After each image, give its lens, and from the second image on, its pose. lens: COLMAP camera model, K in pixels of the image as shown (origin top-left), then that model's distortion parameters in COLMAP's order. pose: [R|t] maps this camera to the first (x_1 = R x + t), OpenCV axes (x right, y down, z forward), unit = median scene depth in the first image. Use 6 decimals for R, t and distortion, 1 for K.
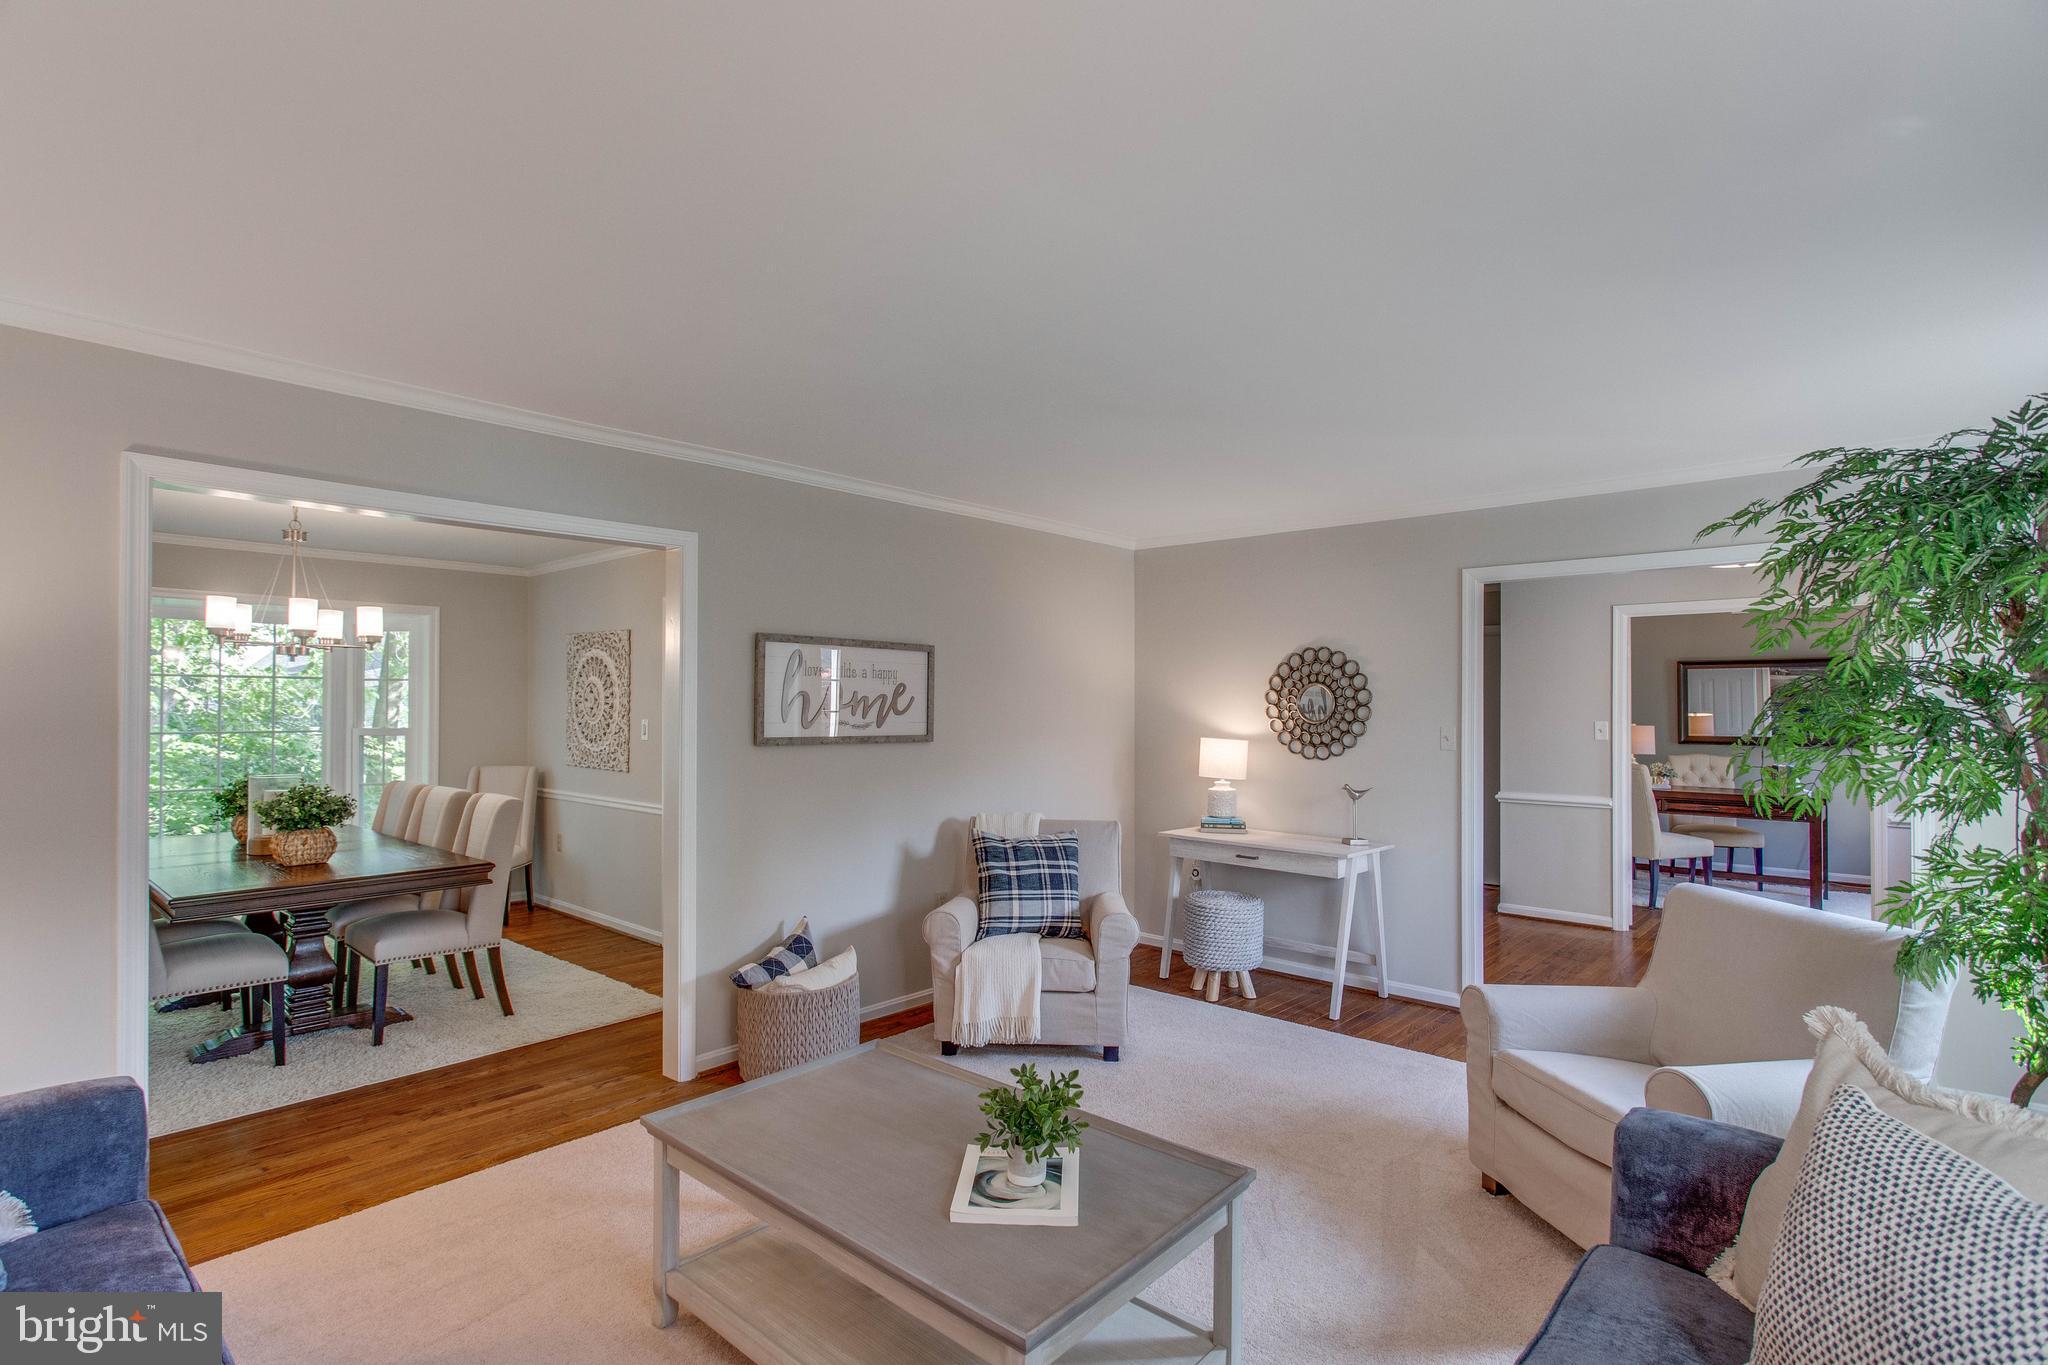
lens RADIAL K [[987.2, 0, 1031.9], [0, 987.2, 687.9], [0, 0, 1]] dist [-0.000835, -0.000026]
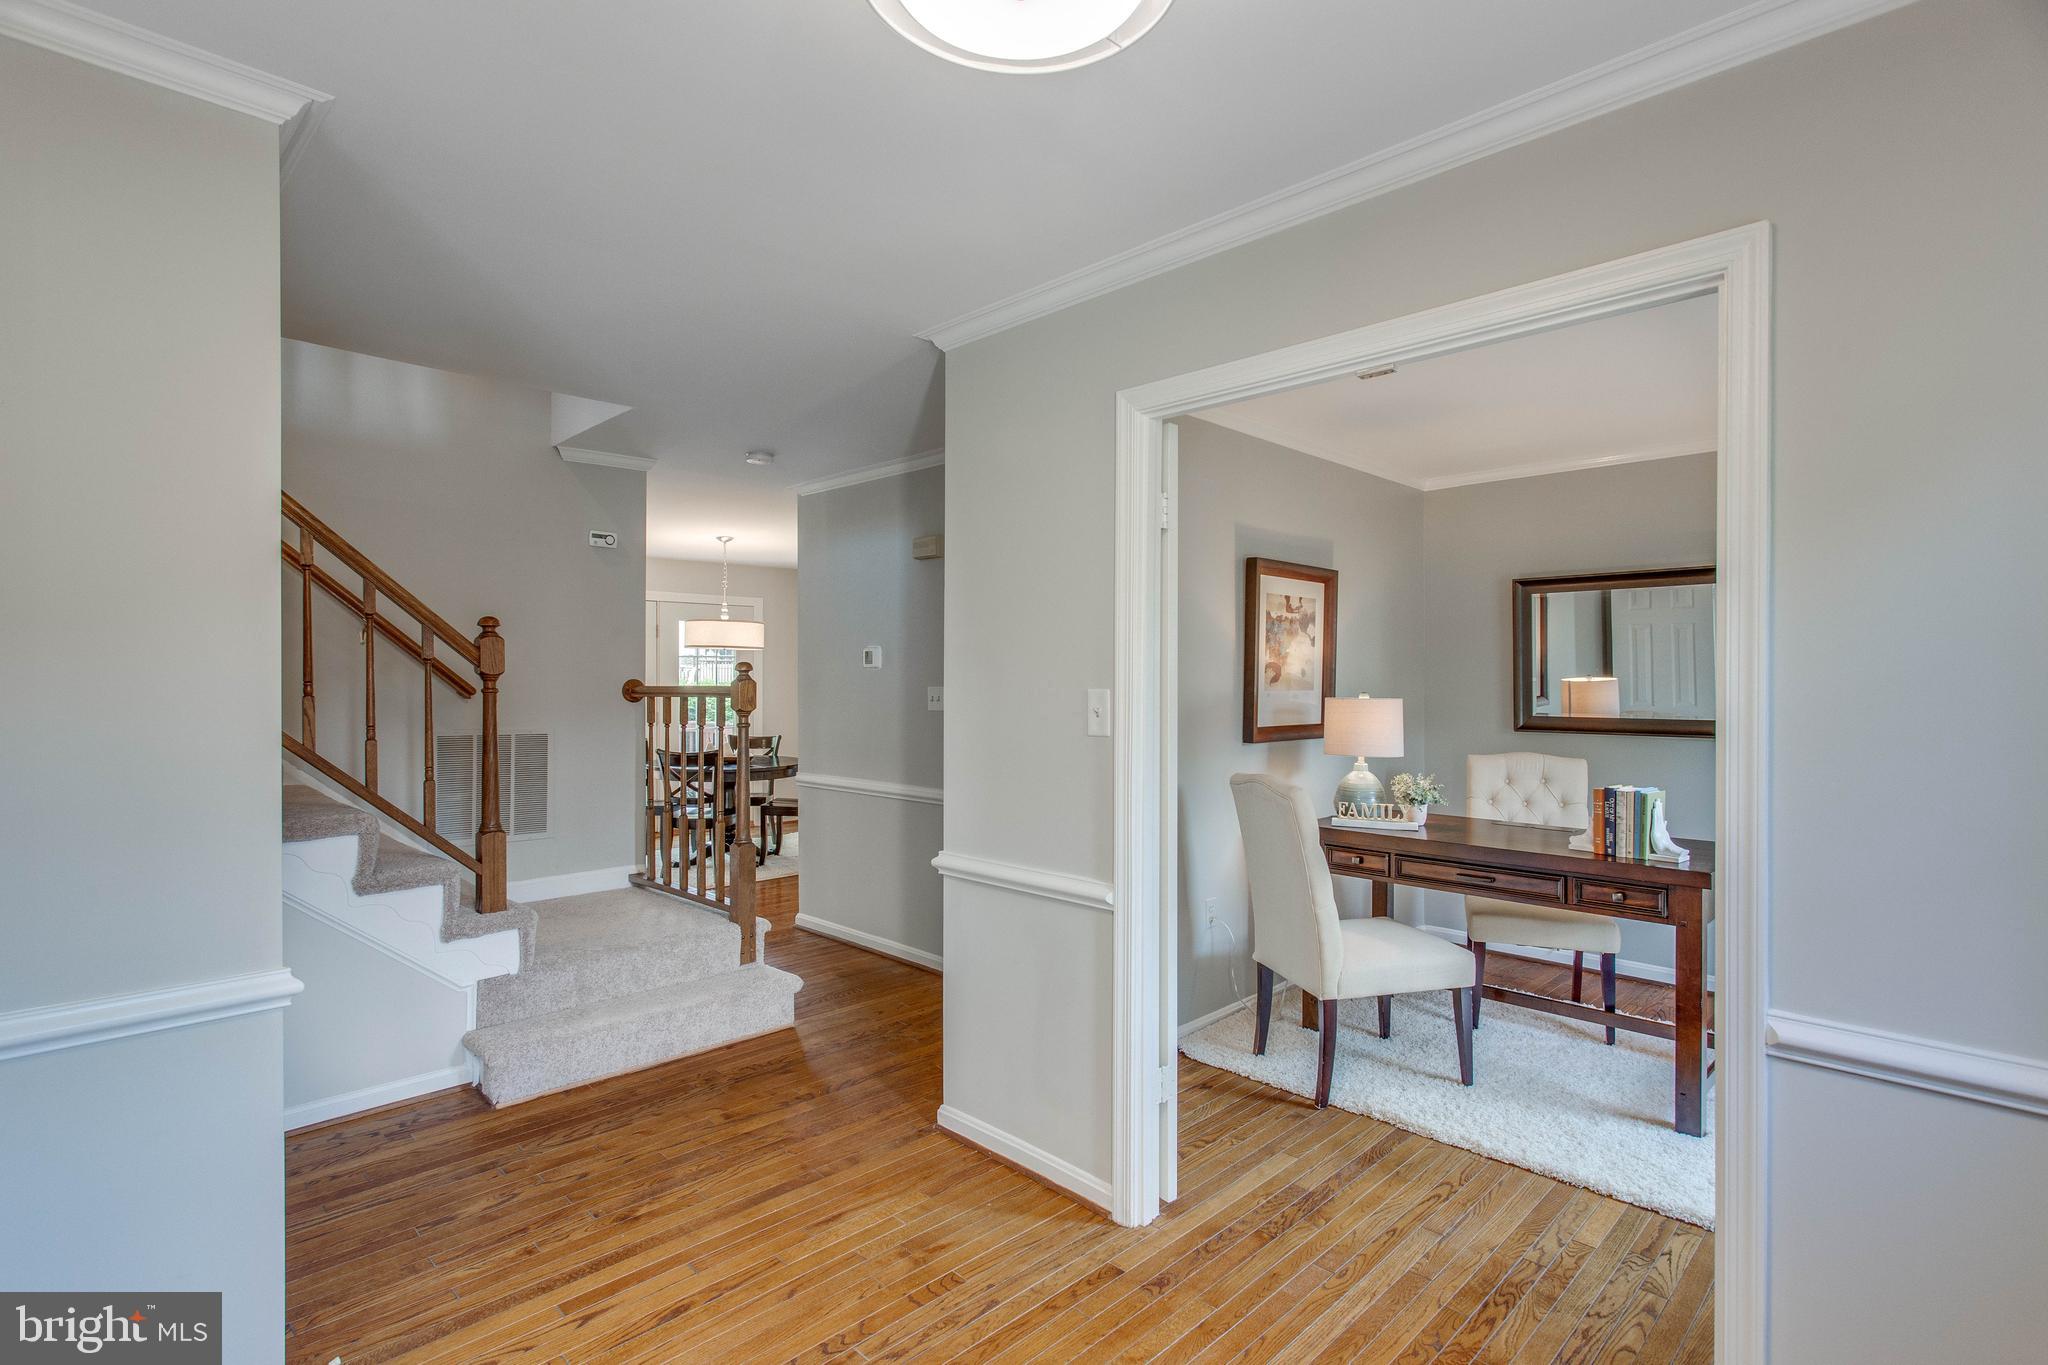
lens RADIAL K [[987.2, 0, 1015.8], [0, 987.2, 677.8], [0, 0, 1]] dist [-0.000835, -0.000026]
pose [[0.995649, 0.015401, -0.091907, 0.462846], [-0.015234, 0.999881, 0.002516, 0.031389], [0.091934, -0.001105, 0.995764, 0.470071]]
